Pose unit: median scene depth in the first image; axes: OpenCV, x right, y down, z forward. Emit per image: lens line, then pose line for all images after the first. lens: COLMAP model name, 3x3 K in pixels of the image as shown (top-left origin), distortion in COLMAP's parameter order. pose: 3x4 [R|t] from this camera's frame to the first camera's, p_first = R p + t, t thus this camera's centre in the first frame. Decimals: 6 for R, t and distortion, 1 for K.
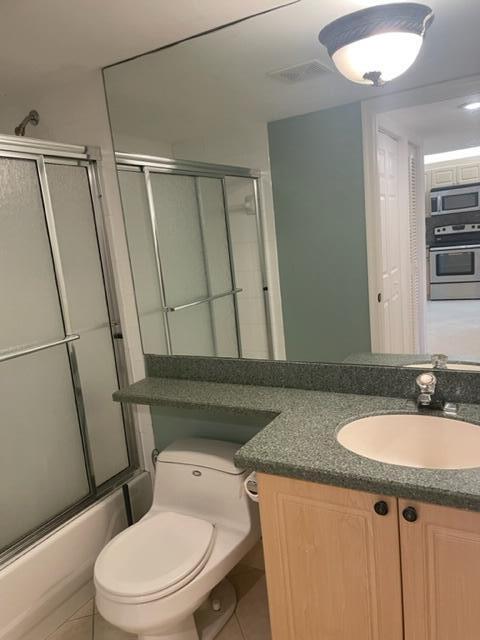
lens RADIAL K [[488.7, 0, 240.6], [0, 488.7, 327.4], [0, 0, 1]] dist [0.098151, -0.105205]
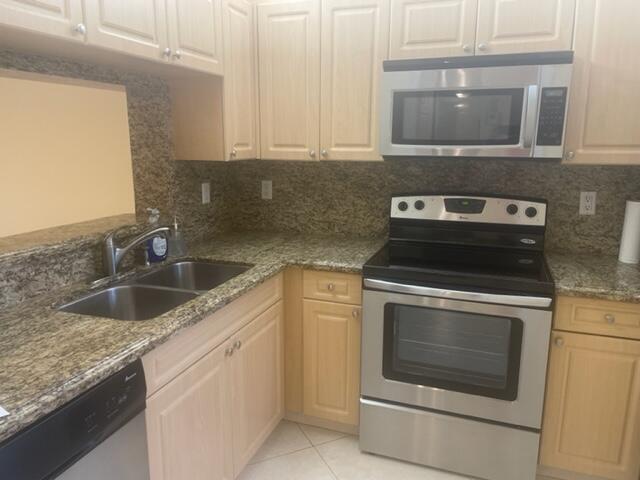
lens RADIAL K [[484.8, 0, 320.0], [0, 484.8, 240.0], [0, 0, 1]] dist [0.092201, -0.106777]
pose [[0.978711, 0.061574, 0.195791, 0.298800], [-0.064334, 0.997898, 0.007762, -0.177892], [-0.194901, -0.020192, 0.980615, 0.732694]]
